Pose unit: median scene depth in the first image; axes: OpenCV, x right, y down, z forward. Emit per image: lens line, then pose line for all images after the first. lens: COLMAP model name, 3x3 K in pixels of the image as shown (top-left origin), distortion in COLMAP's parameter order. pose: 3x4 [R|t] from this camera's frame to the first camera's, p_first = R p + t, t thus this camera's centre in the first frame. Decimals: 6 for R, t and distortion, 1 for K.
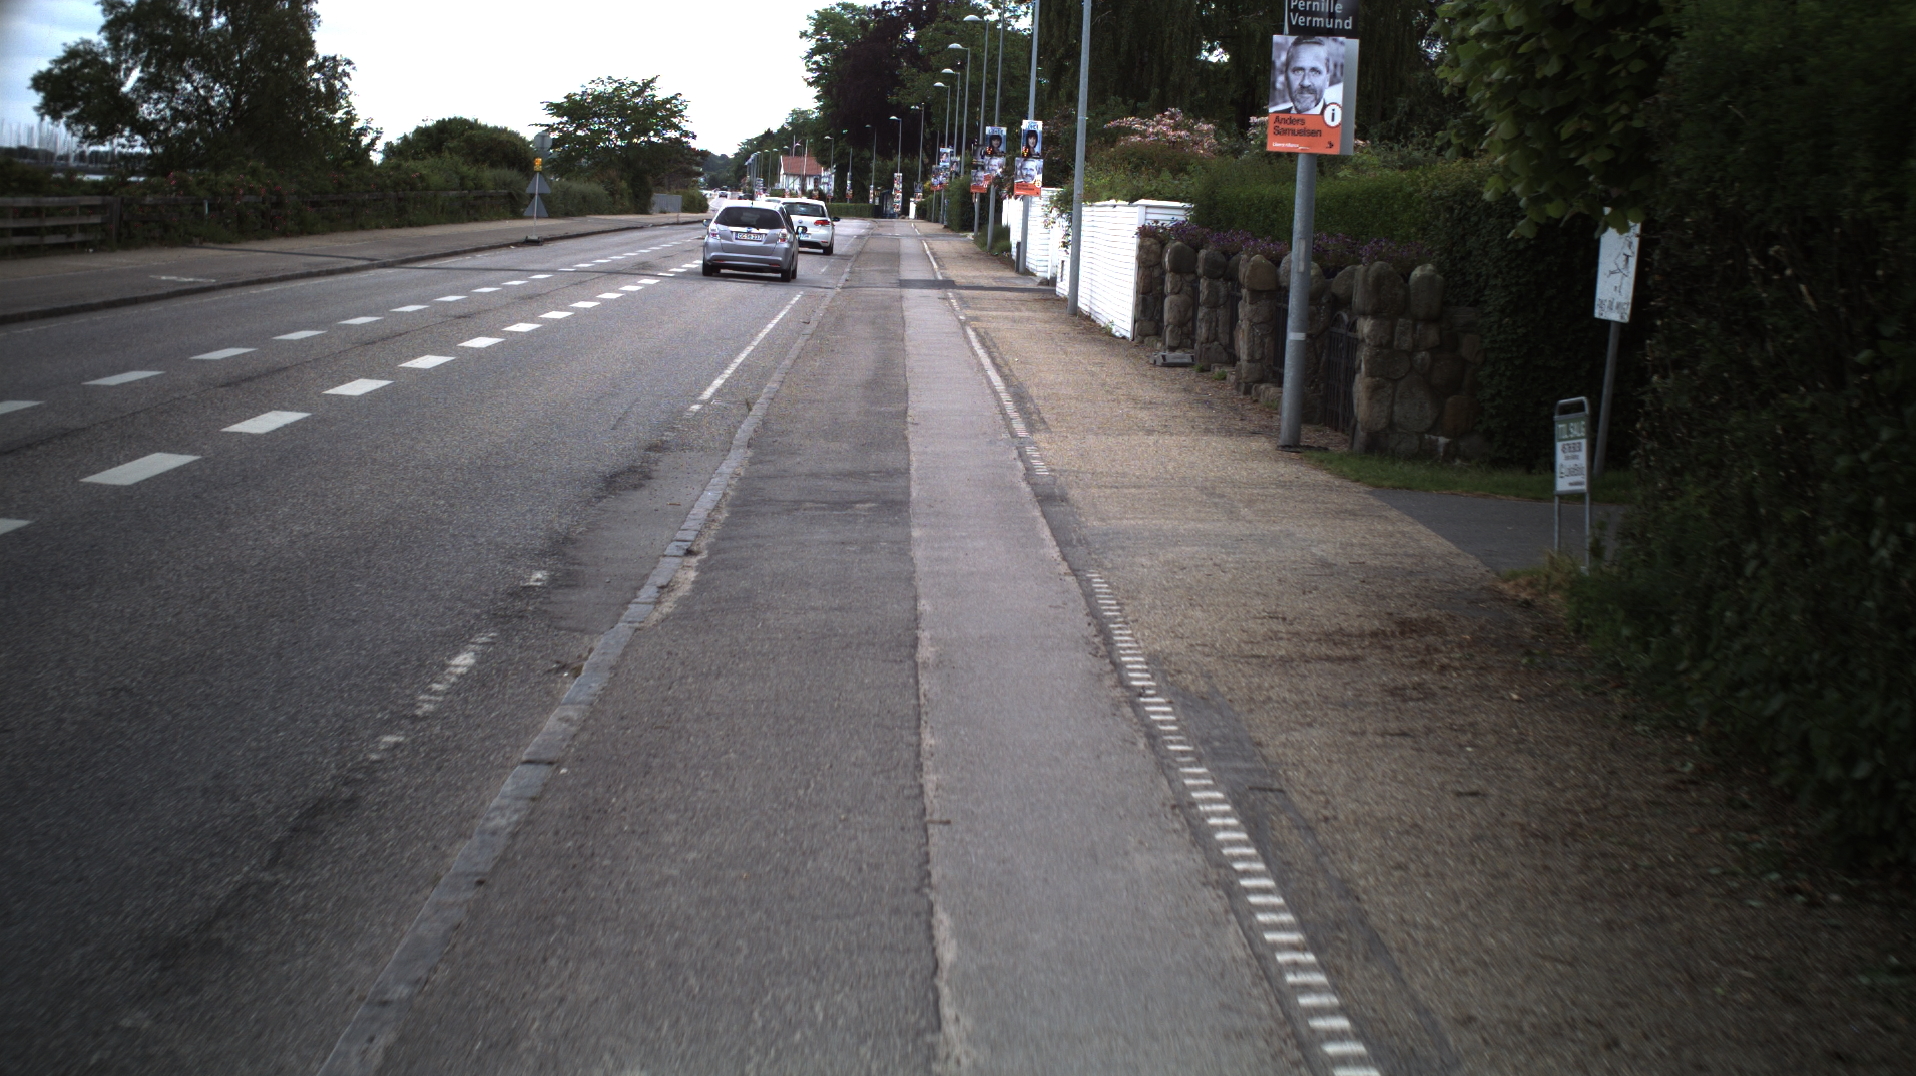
lens RADIAL K [[3299.3, 0, 958.0], [0, 3299.3, 538.0], [0, 0, 1]] dist [-0.295077, 0.383120]
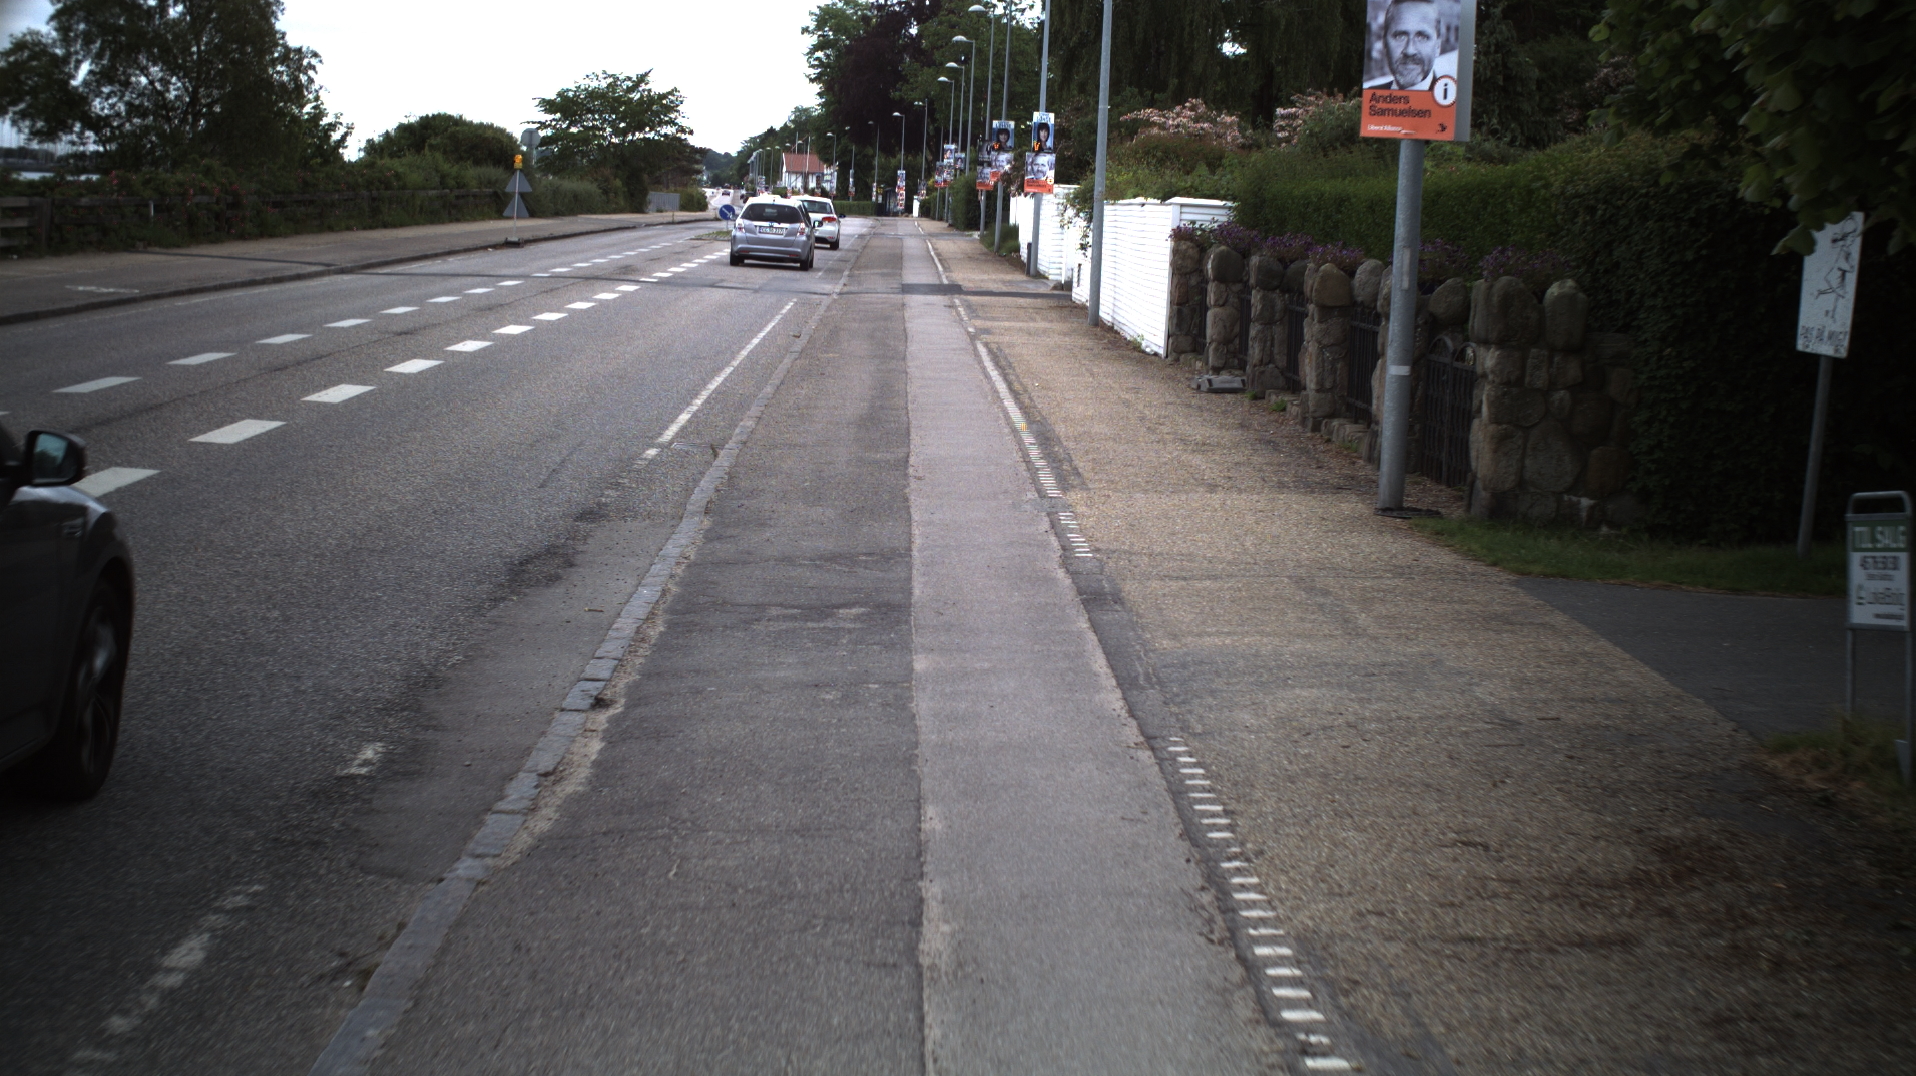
lens RADIAL K [[3299.3, 0, 958.0], [0, 3299.3, 538.0], [0, 0, 1]] dist [-0.295077, 0.383120]
pose [[0.999995, -0.002928, -0.001433, -0.000769], [0.002929, 0.999995, 0.000769, -0.006975], [0.001431, -0.000773, 0.999999, 0.066487]]
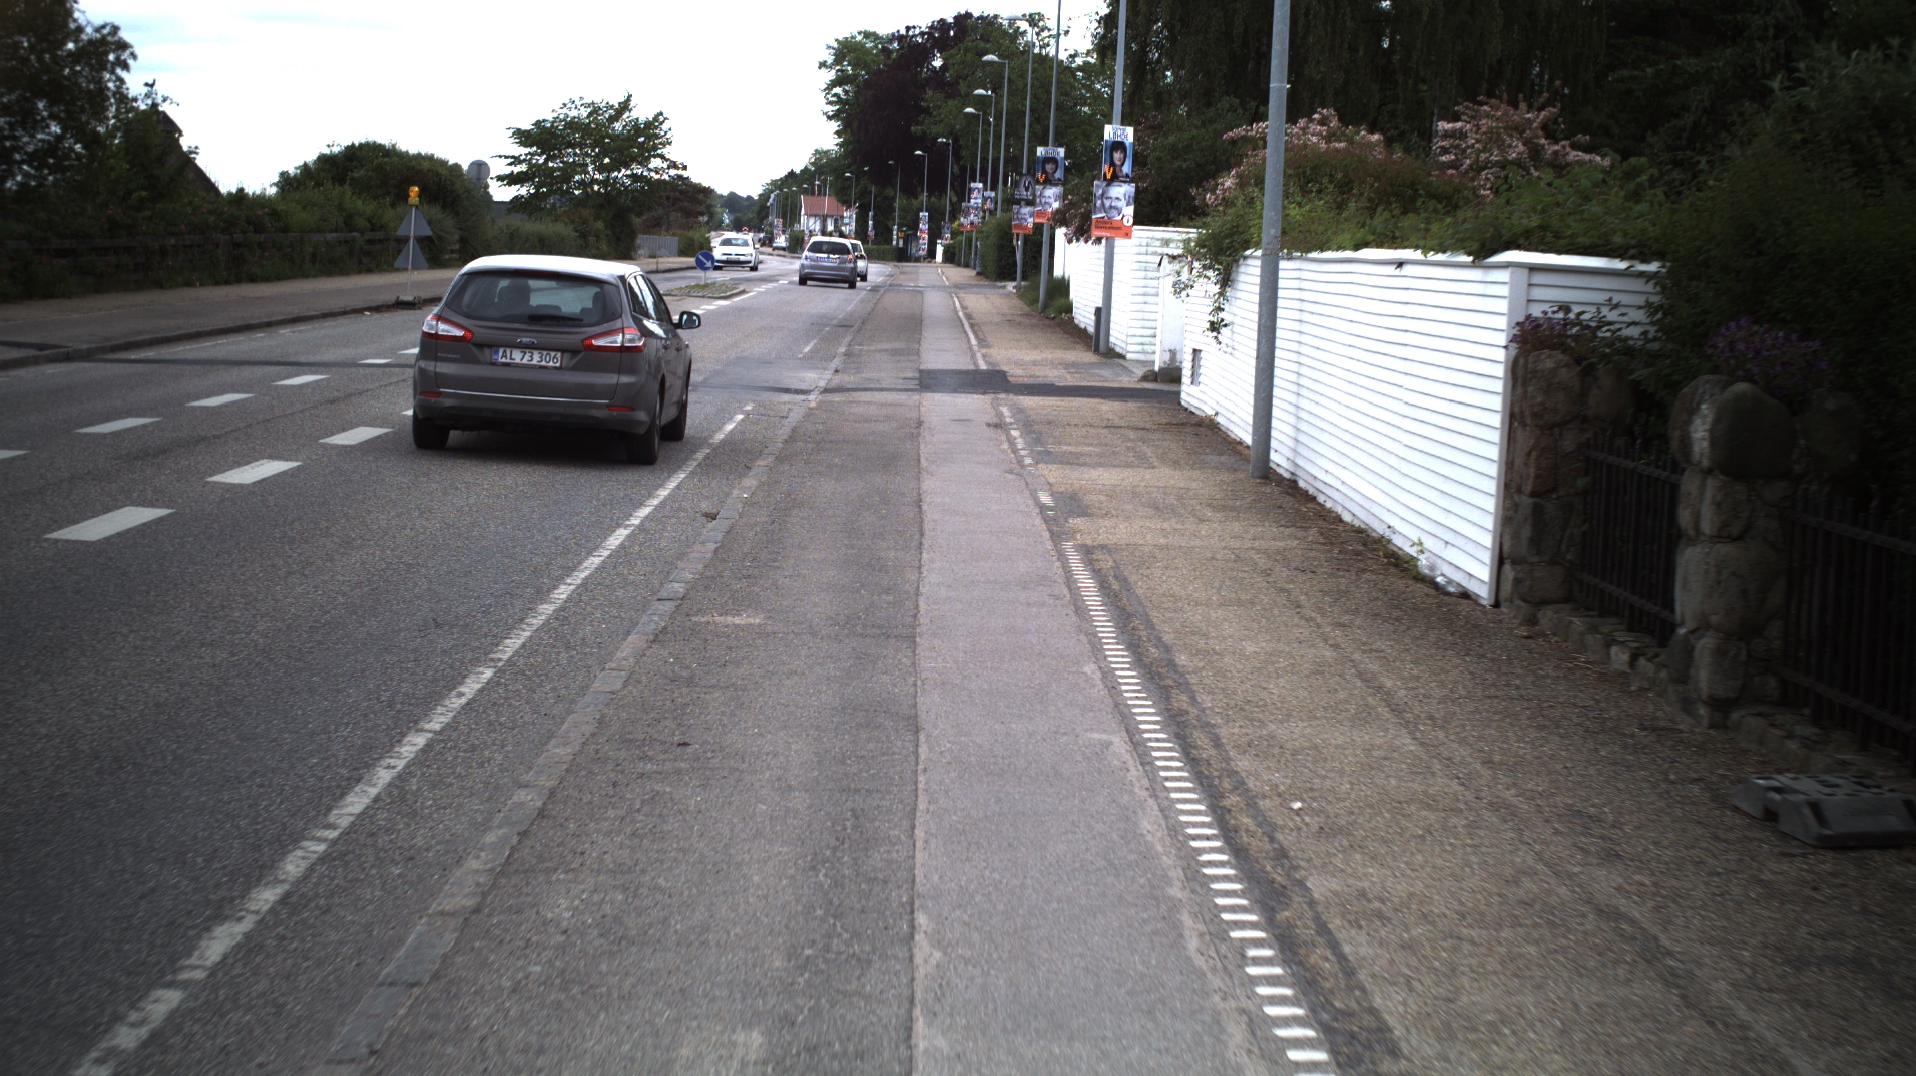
lens RADIAL K [[3299.3, 0, 958.0], [0, 3299.3, 538.0], [0, 0, 1]] dist [-0.295077, 0.383120]
pose [[0.999965, -0.001208, -0.008297, -0.004637], [0.001104, 0.999921, -0.012491, -0.034856], [0.008312, 0.012482, 0.999888, 0.332134]]
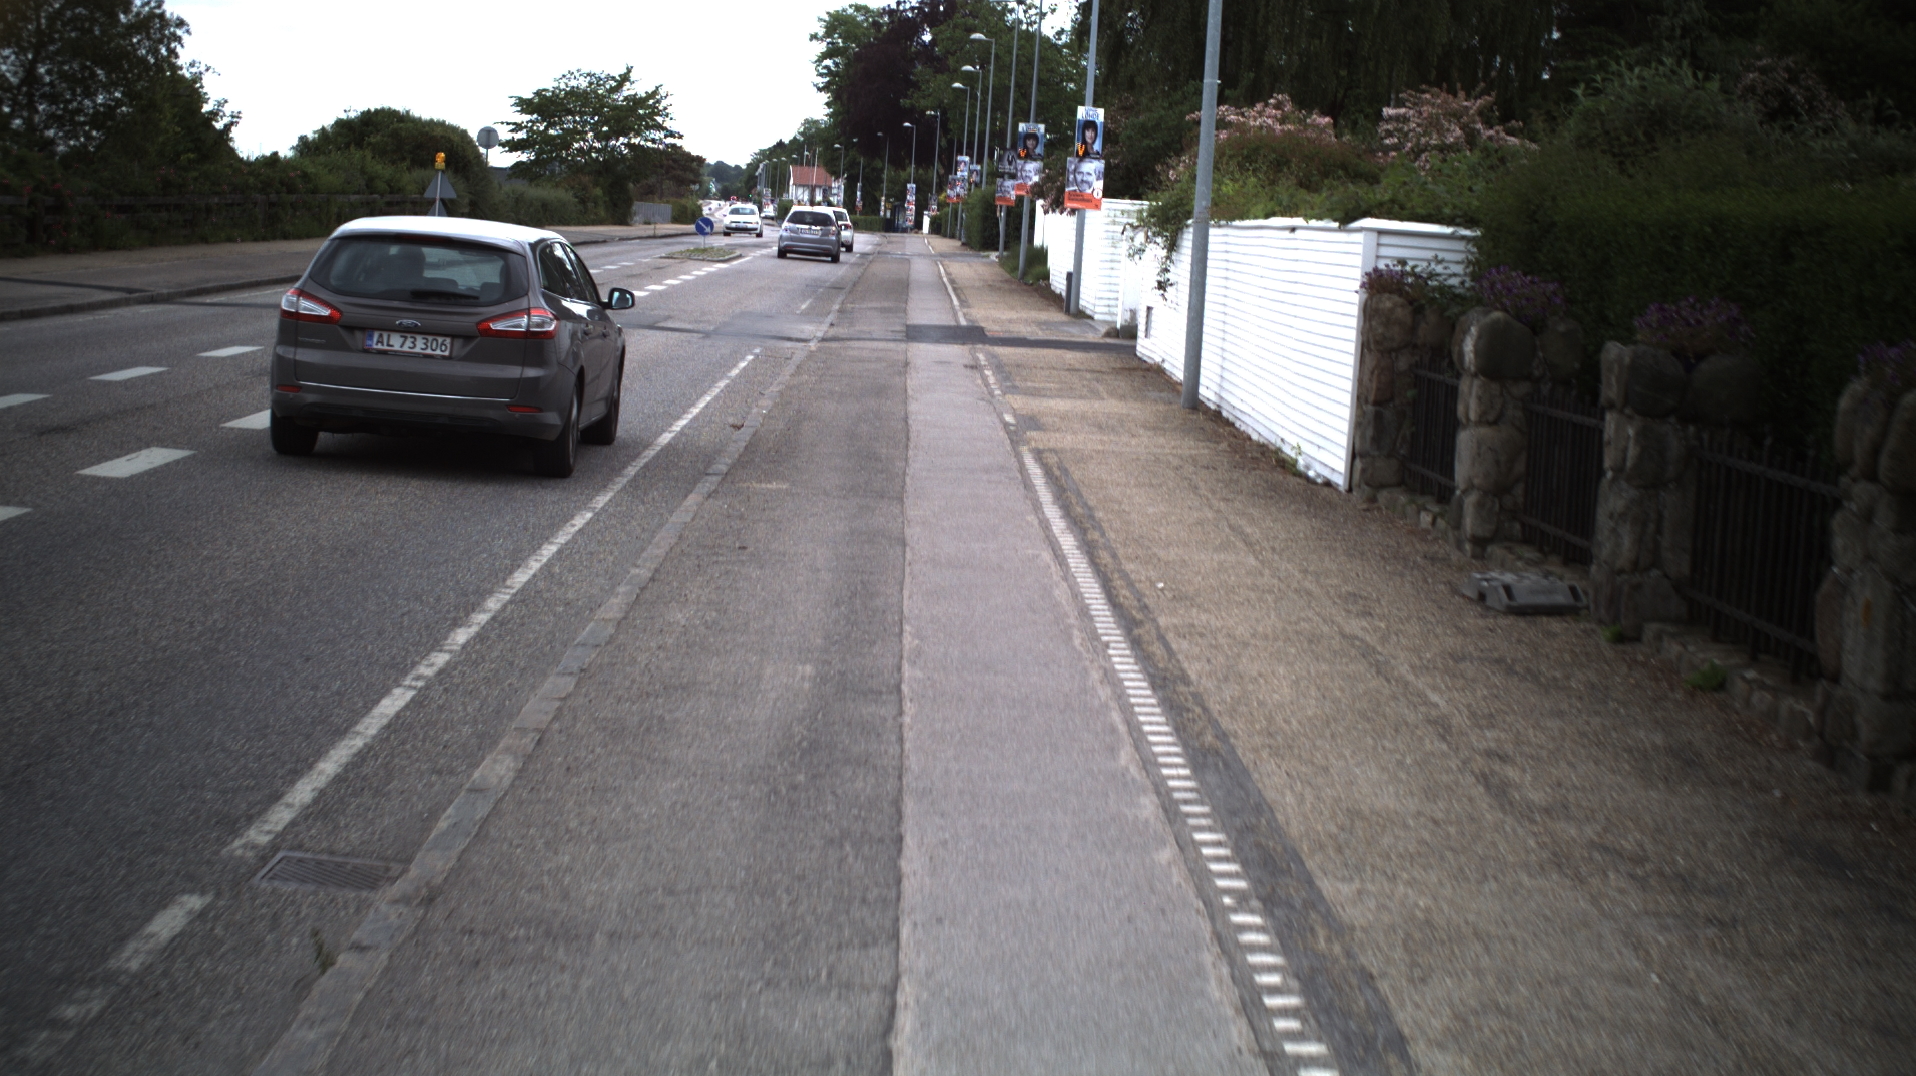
lens RADIAL K [[3299.3, 0, 958.0], [0, 3299.3, 538.0], [0, 0, 1]] dist [-0.295077, 0.383120]
pose [[0.999903, 0.013633, -0.002875, -0.003628], [-0.013645, 0.999898, -0.004175, -0.027324], [0.002817, 0.004214, 0.999987, 0.266128]]
